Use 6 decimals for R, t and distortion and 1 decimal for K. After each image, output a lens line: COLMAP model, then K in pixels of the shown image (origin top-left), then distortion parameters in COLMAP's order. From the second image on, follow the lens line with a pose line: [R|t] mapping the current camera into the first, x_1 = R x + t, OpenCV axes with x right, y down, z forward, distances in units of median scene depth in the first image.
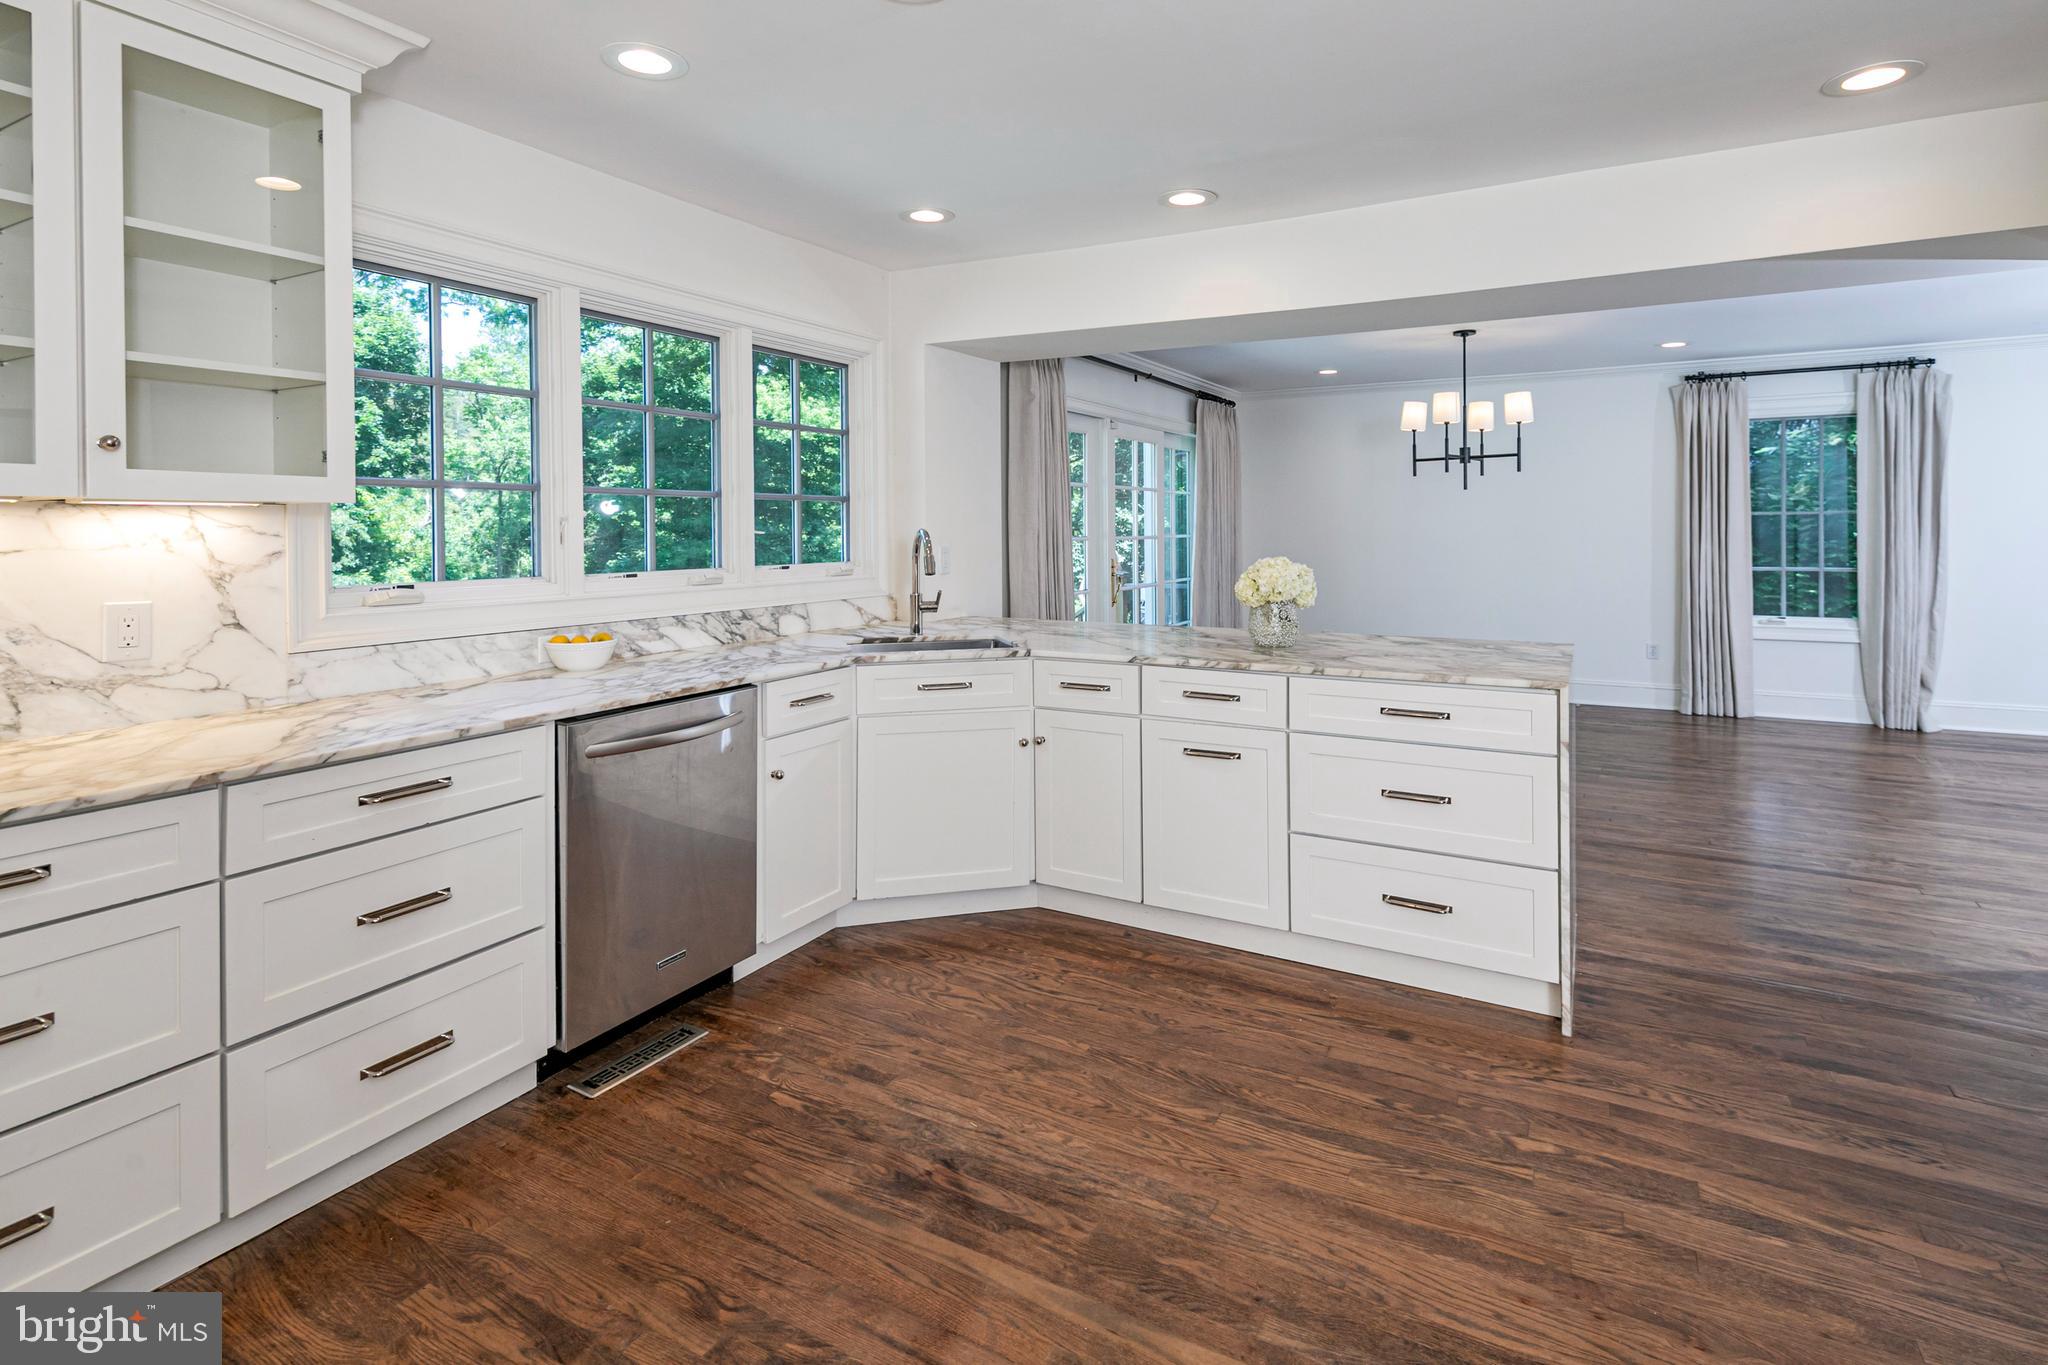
lens RADIAL K [[968.9, 0, 1060.3], [0, 968.9, 529.2], [0, 0, 1]] dist [0.007836, -0.000638]
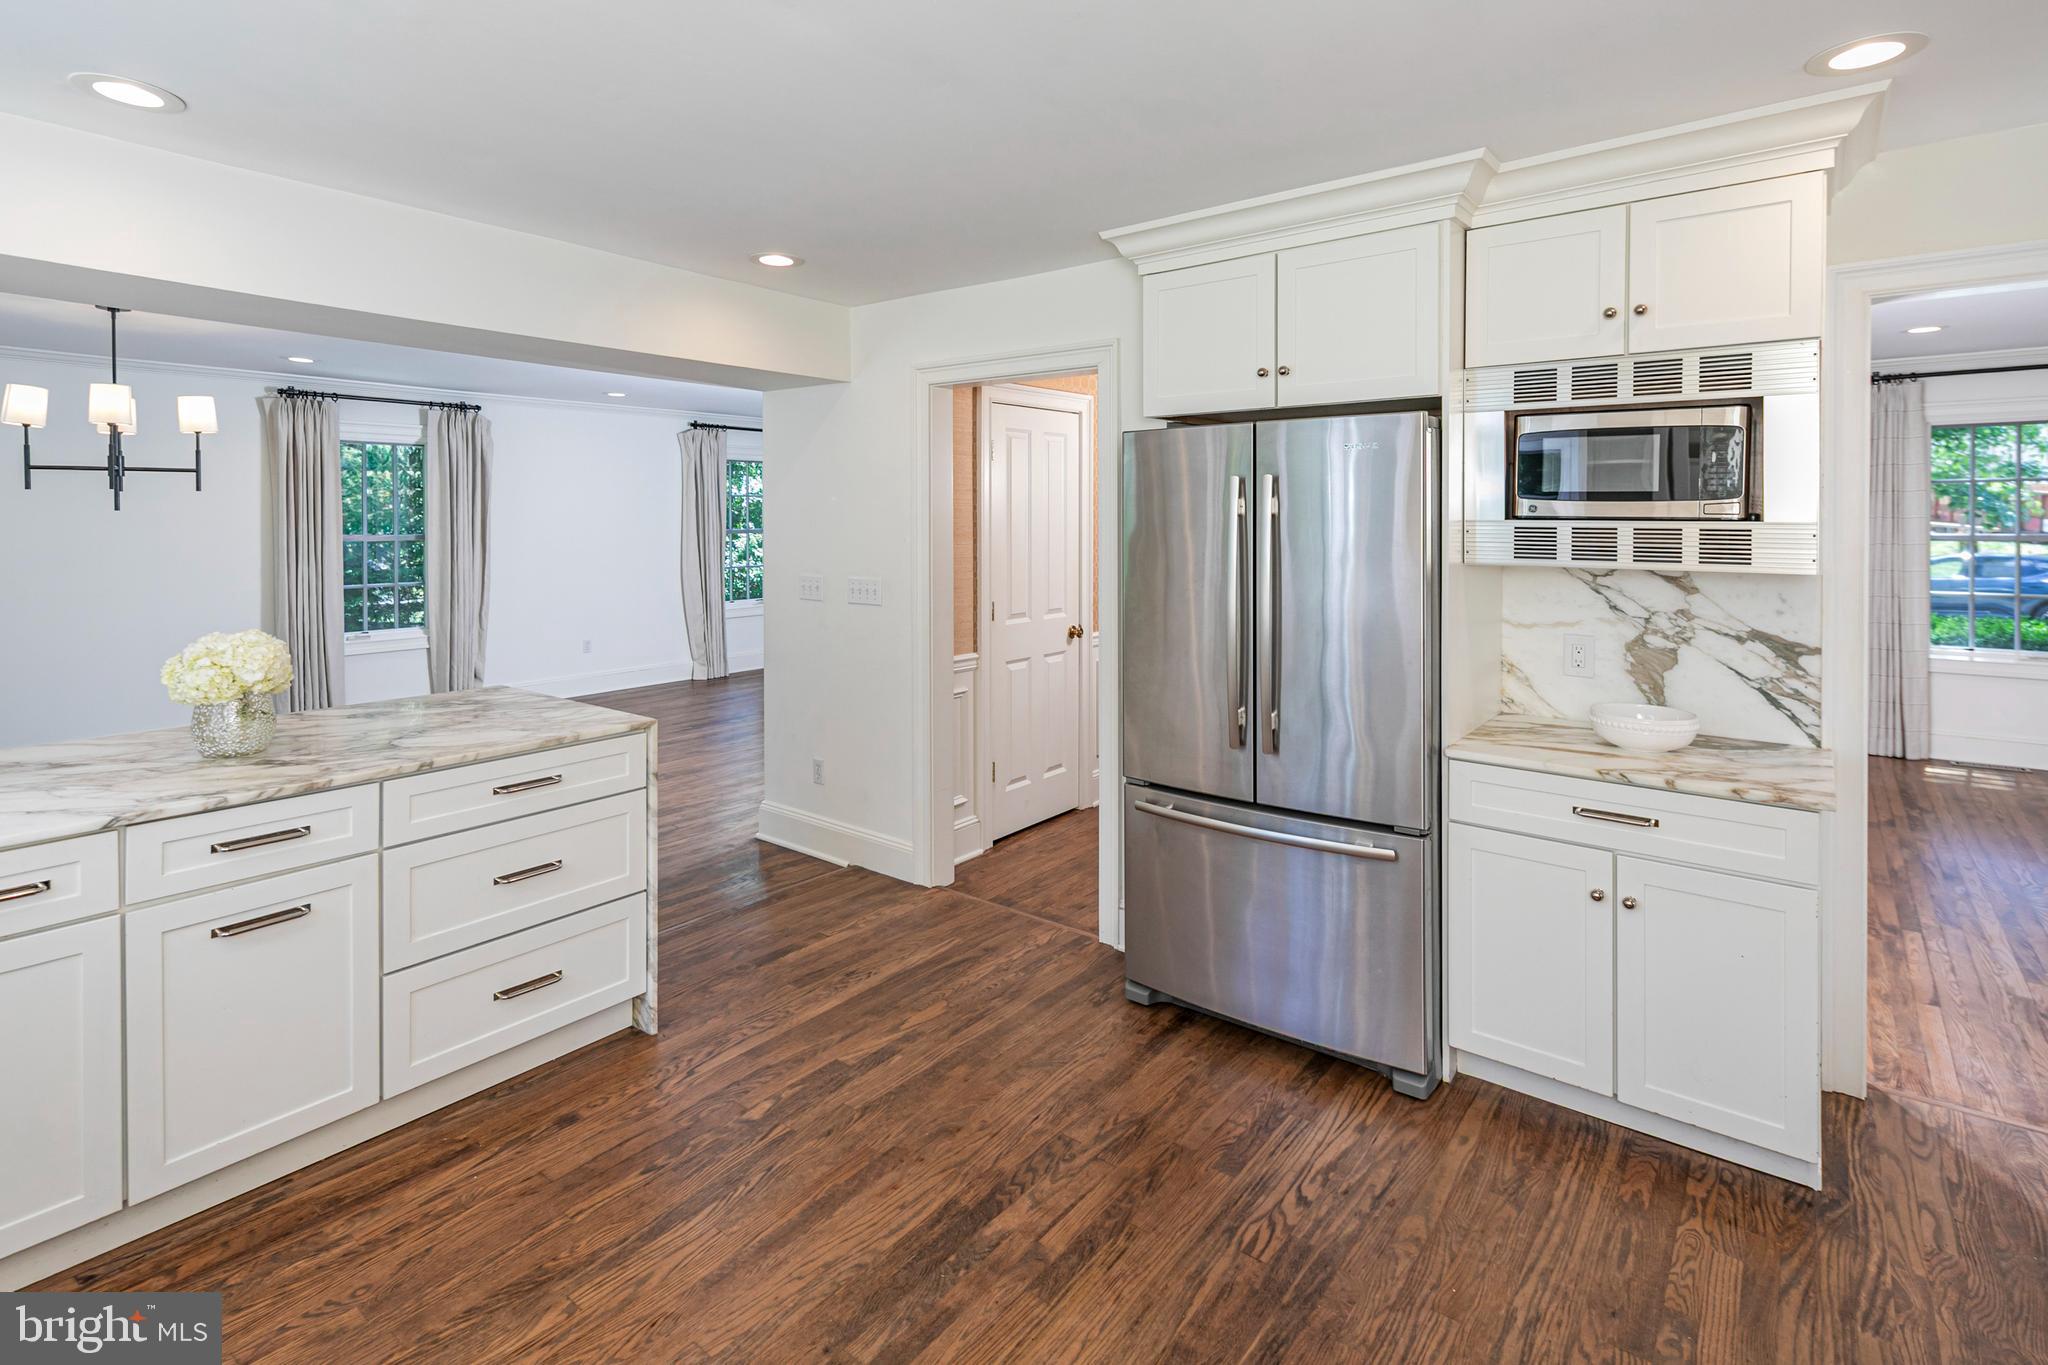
lens RADIAL K [[1009.8, 0, 955.8], [0, 1009.8, 533.8], [0, 0, 1]] dist [0.016751, -0.005859]
pose [[0.201889, -0.007958, 0.979376, -0.597302], [-0.000304, 0.999966, 0.008188, -0.072887], [-0.979408, -0.001951, 0.201880, 0.455731]]
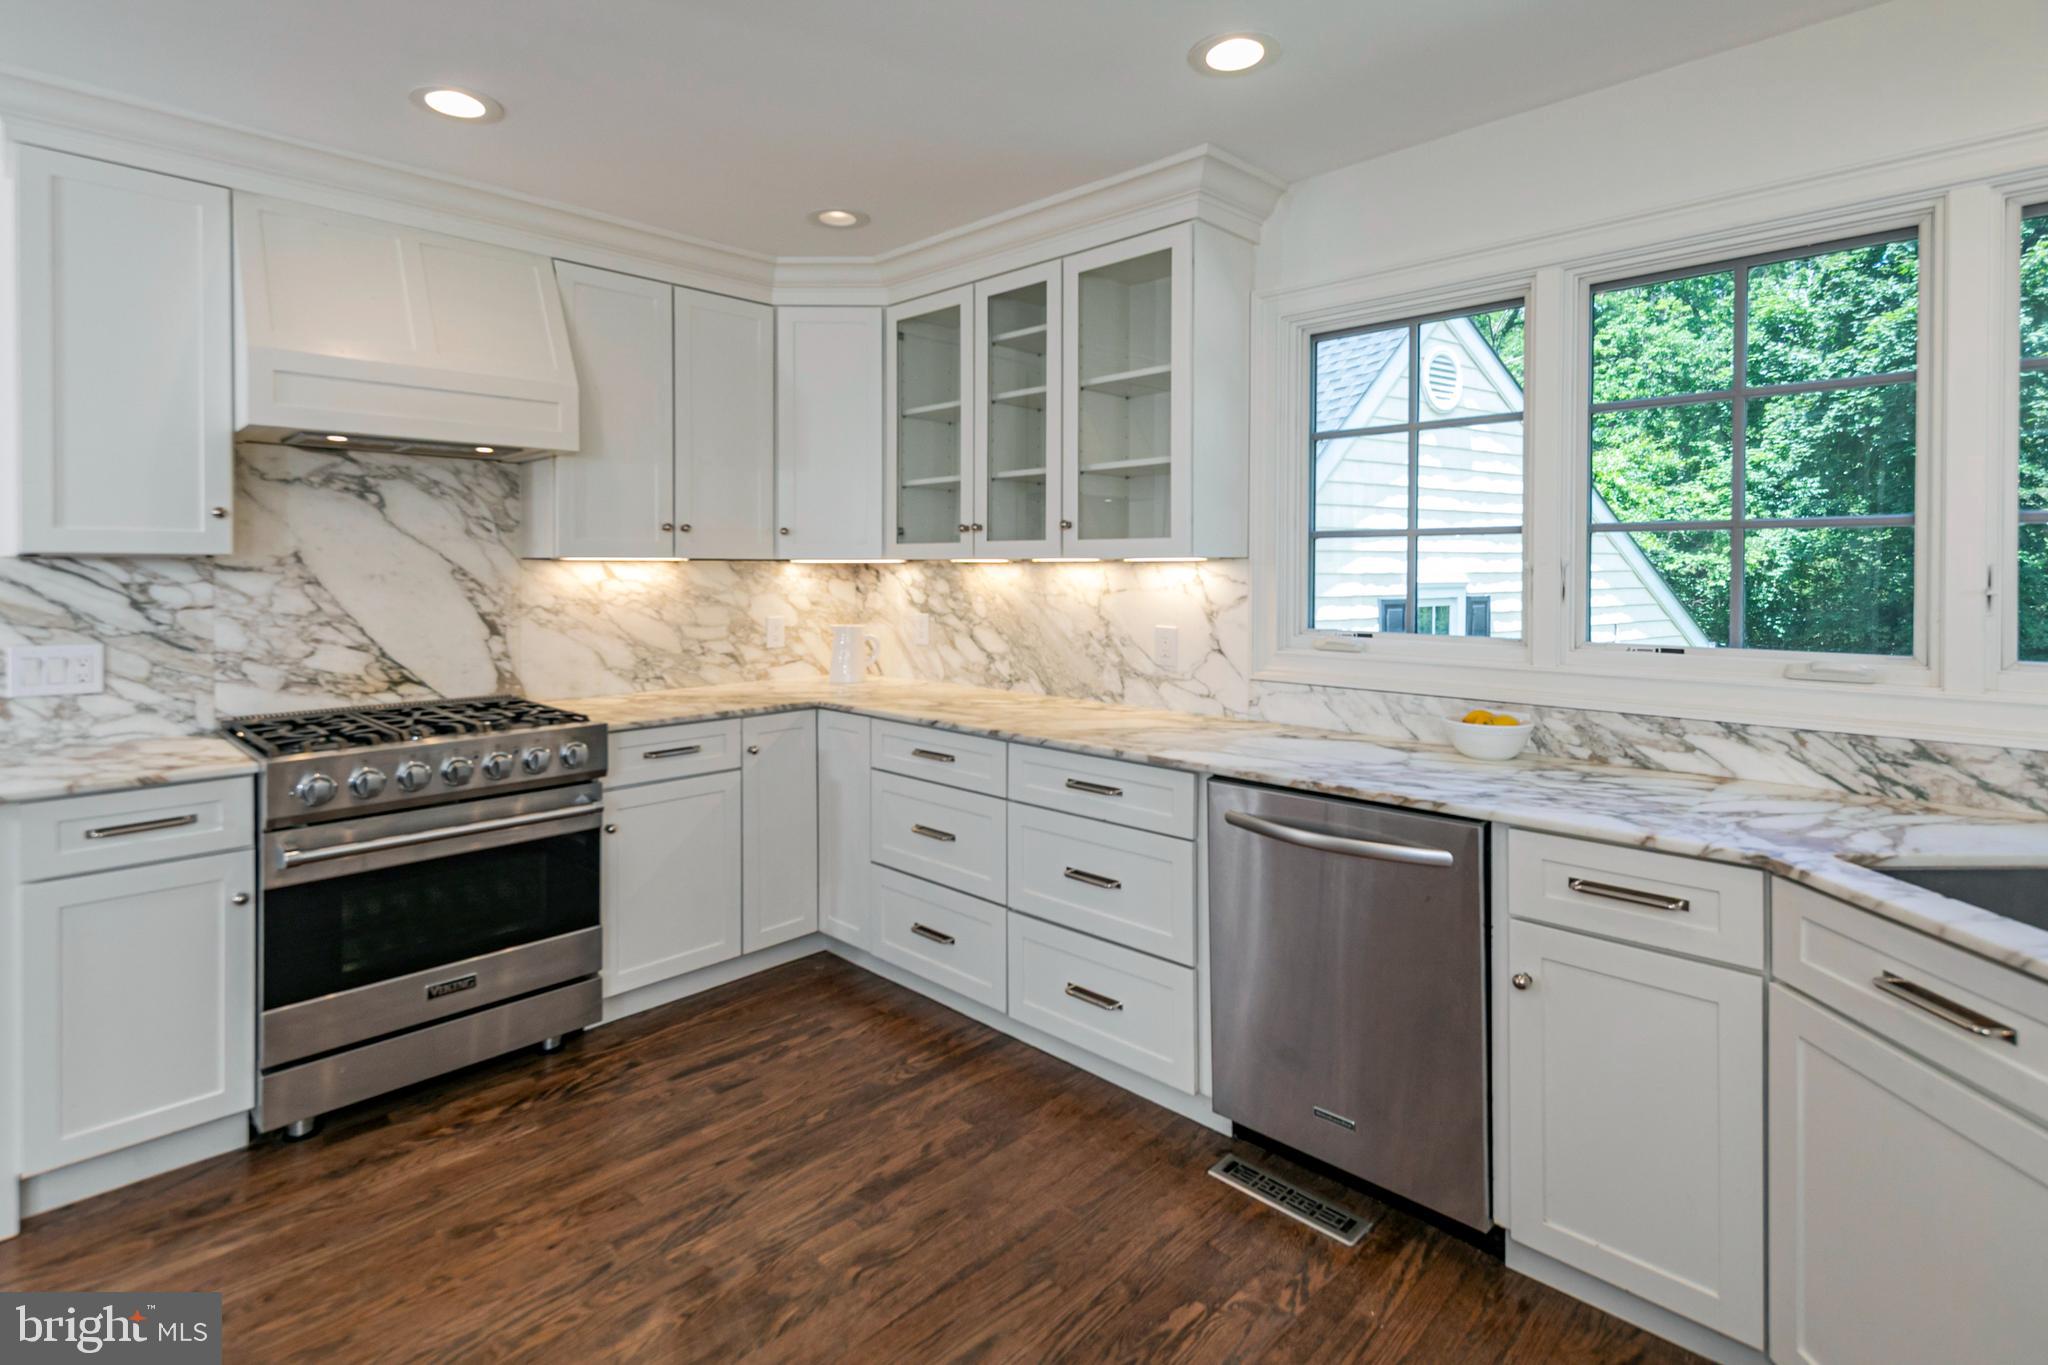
lens RADIAL K [[1009.8, 0, 969.3], [0, 1009.8, 570.9], [0, 0, 1]] dist [0.016751, -0.005859]
pose [[-0.288807, 0.008679, -0.957348, 0.531874], [0.000906, 0.999961, 0.008792, -0.020382], [0.957387, 0.001672, -0.288803, 1.035122]]
